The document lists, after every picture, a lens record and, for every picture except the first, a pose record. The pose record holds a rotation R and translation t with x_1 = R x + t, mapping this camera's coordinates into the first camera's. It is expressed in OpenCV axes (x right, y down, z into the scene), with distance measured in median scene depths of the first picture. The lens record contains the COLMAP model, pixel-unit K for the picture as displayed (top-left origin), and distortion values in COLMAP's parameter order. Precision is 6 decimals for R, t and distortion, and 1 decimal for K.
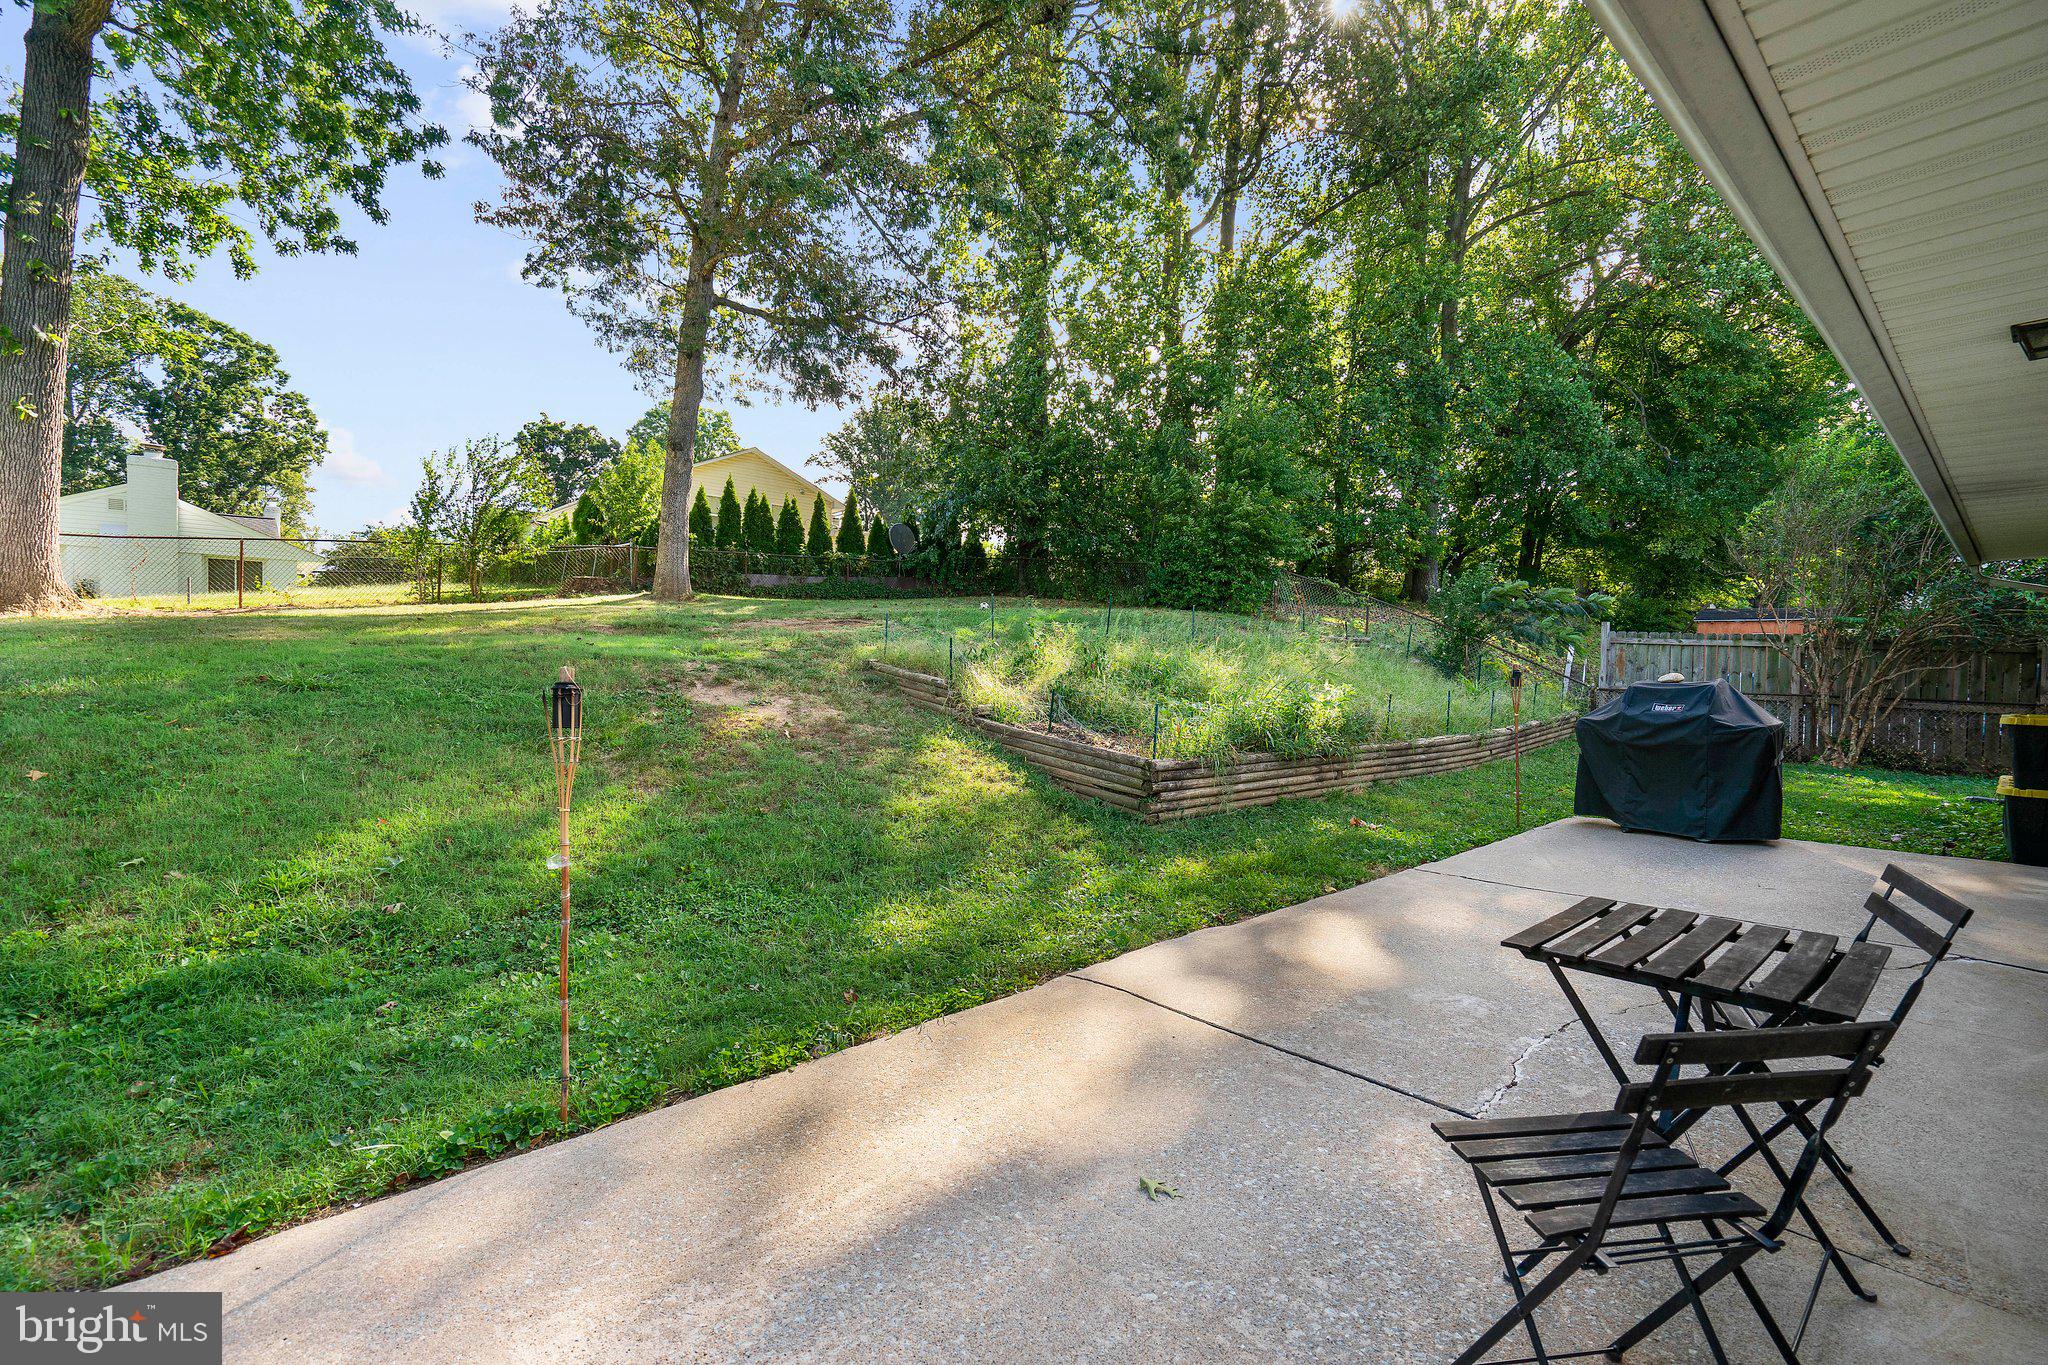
lens RADIAL K [[945.0, 0, 1033.0], [0, 945.0, 687.2], [0, 0, 1]] dist [-0.003251, 0.000969]
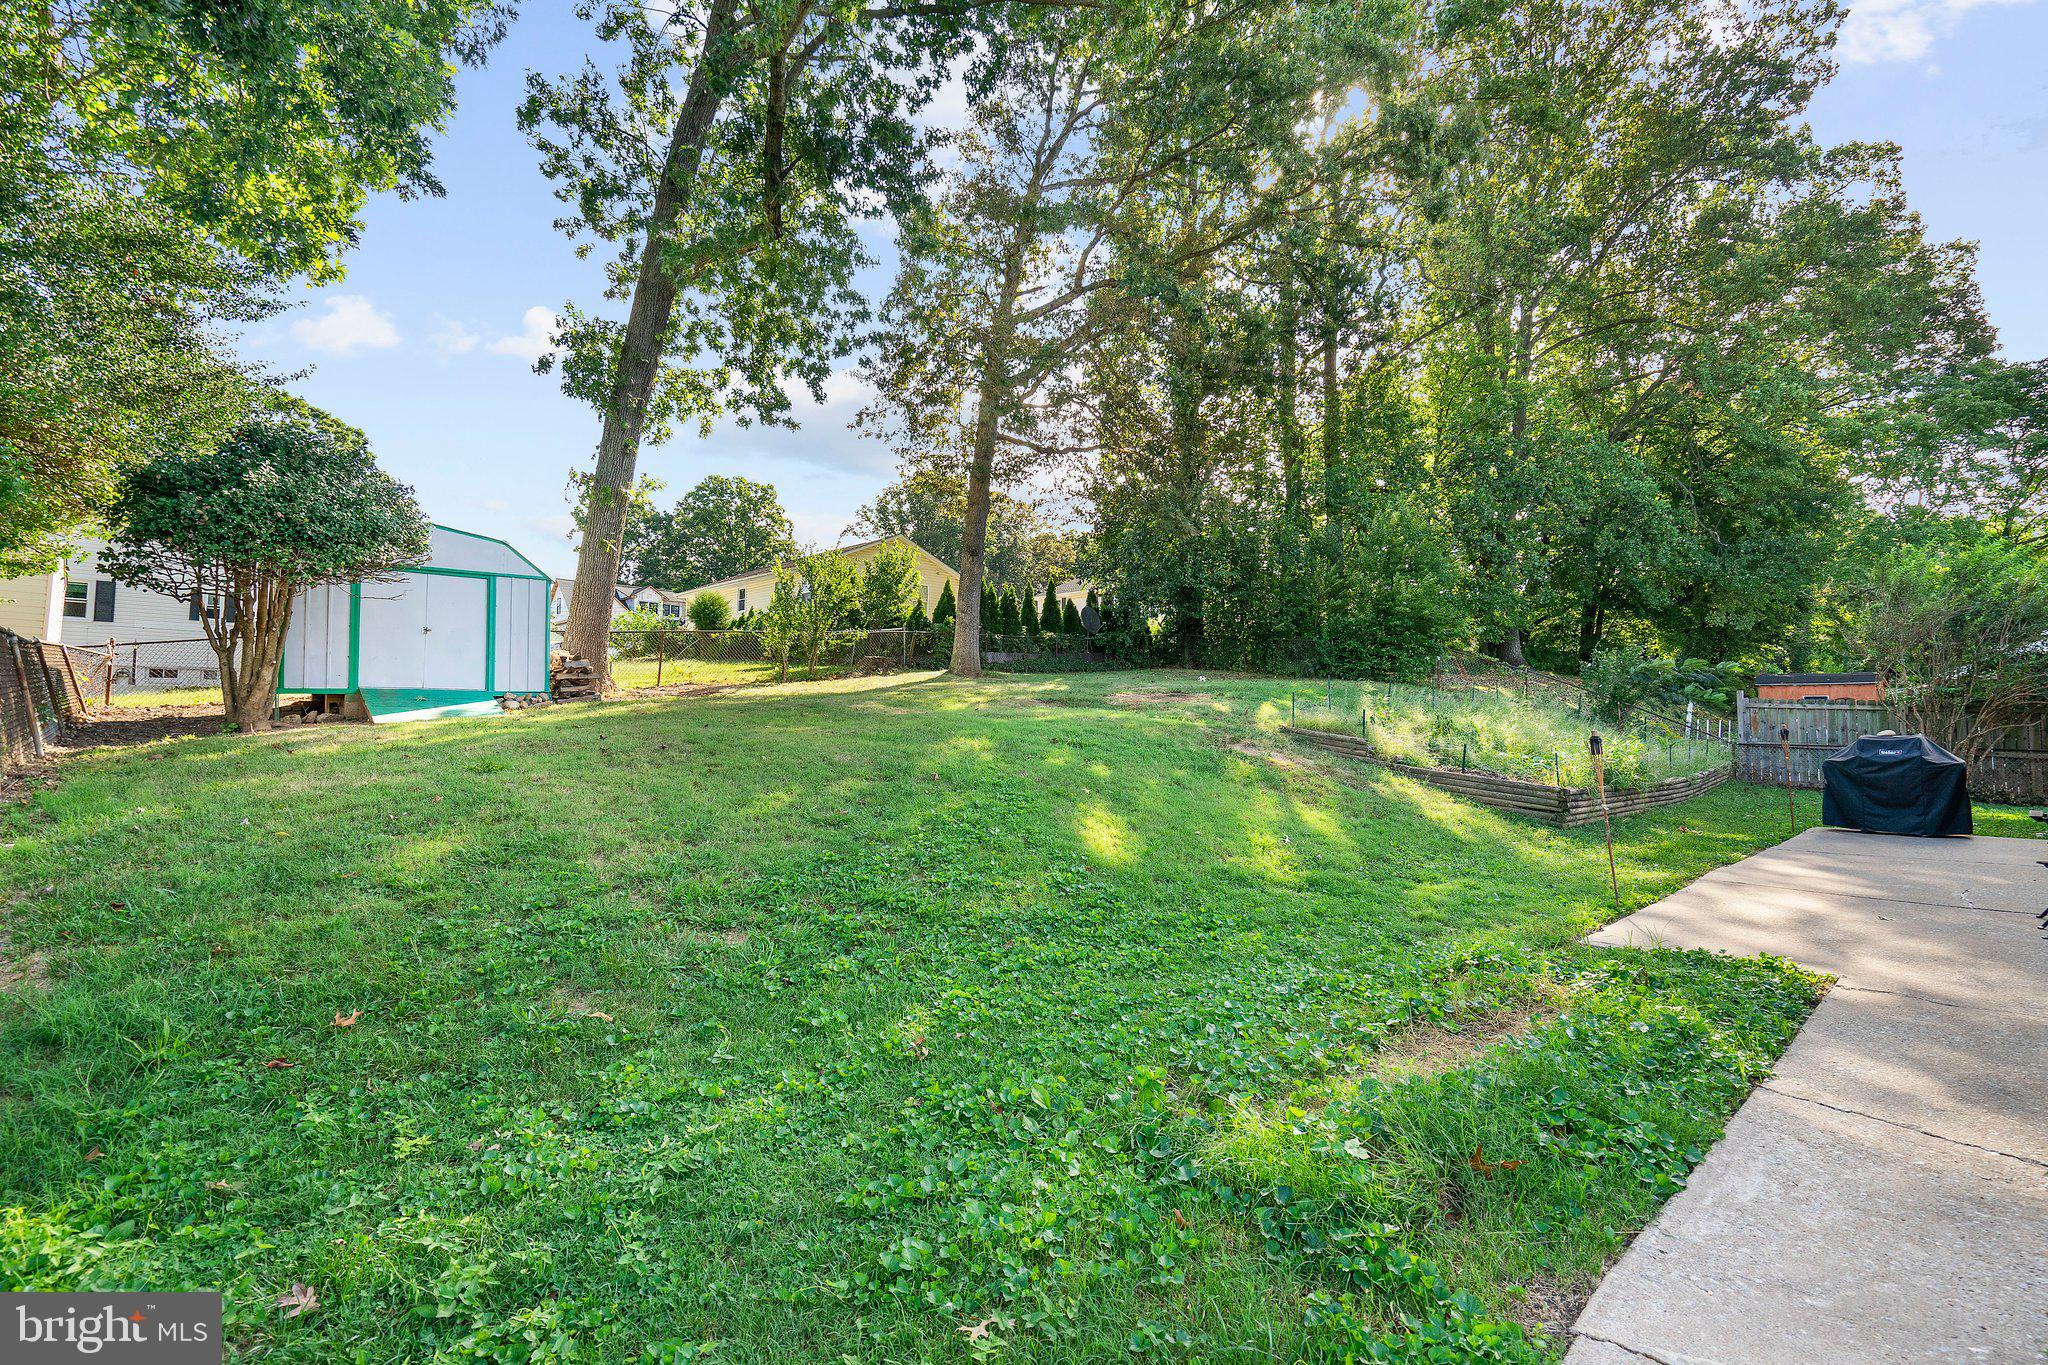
lens RADIAL K [[945.0, 0, 1034.0], [0, 945.0, 678.1], [0, 0, 1]] dist [-0.003251, 0.000969]
pose [[0.999979, -0.005521, 0.003477, -0.246819], [0.005764, 0.997232, -0.074126, 0.001666], [-0.003058, 0.074144, 0.997243, -0.191892]]
